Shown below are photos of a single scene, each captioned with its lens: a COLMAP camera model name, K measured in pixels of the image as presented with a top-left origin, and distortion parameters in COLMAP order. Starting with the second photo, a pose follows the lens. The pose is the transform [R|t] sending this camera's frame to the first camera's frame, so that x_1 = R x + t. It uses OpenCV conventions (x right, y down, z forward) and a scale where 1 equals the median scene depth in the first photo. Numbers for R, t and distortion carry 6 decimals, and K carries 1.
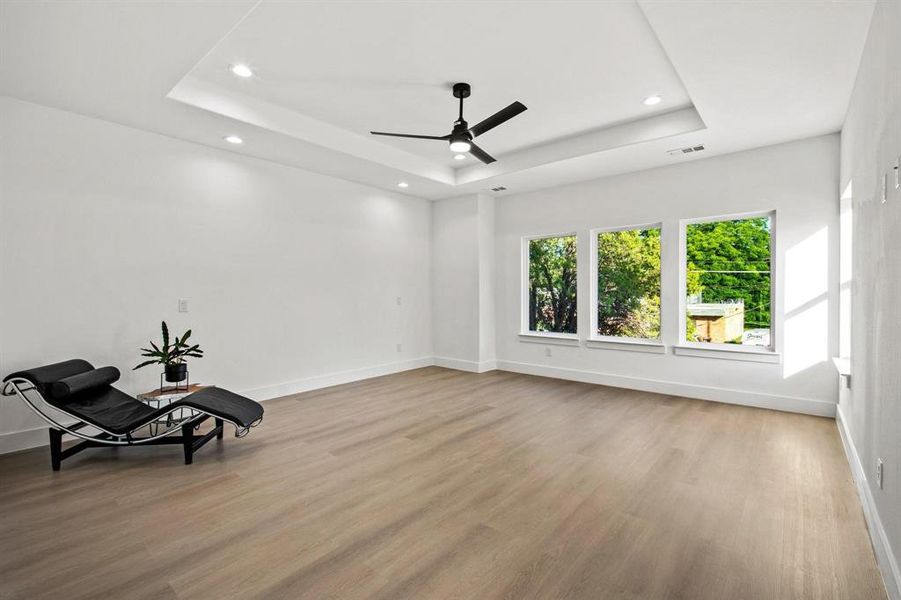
lens RADIAL K [[404.0, 0, 451.0], [0, 404.0, 296.5], [0, 0, 1]] dist [0.004158, -0.001077]
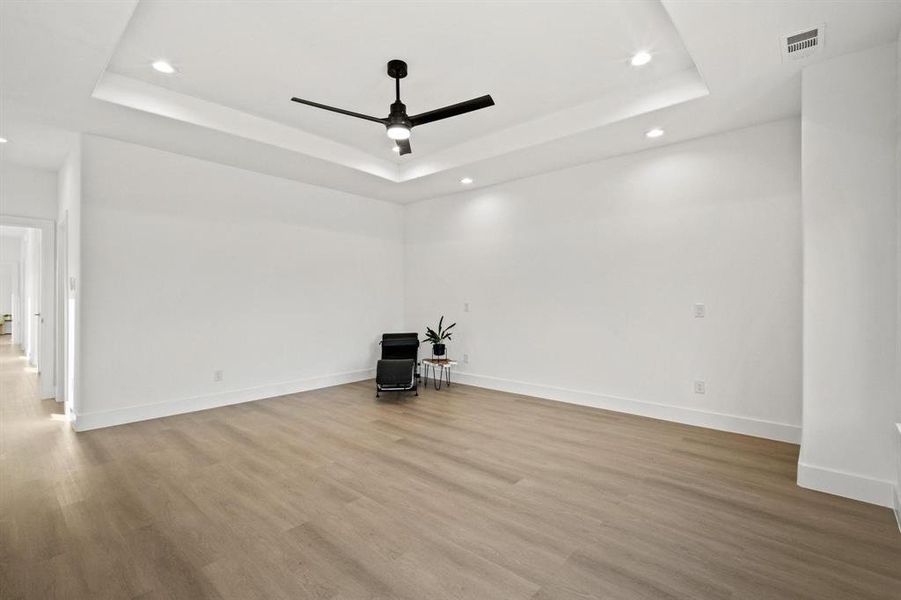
lens RADIAL K [[404.0, 0, 443.8], [0, 404.0, 299.1], [0, 0, 1]] dist [0.004158, -0.001077]
pose [[-0.016665, 0.010666, -0.999804, 0.665754], [-0.011538, 0.999874, 0.010859, -0.014695], [0.999795, 0.011717, -0.016540, 0.817919]]
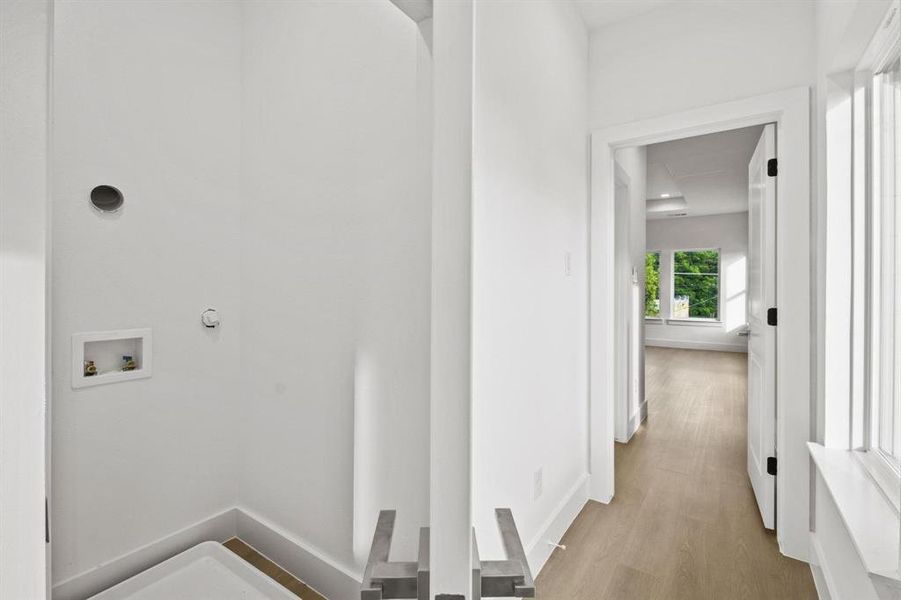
lens RADIAL K [[404.0, 0, 450.4], [0, 404.0, 296.9], [0, 0, 1]] dist [0.004158, -0.001077]
pose [[0.994887, 0.000470, 0.100998, -0.586200], [-0.001179, 0.999975, 0.006957, 0.012188], [-0.100992, -0.007041, 0.994862, -0.681618]]
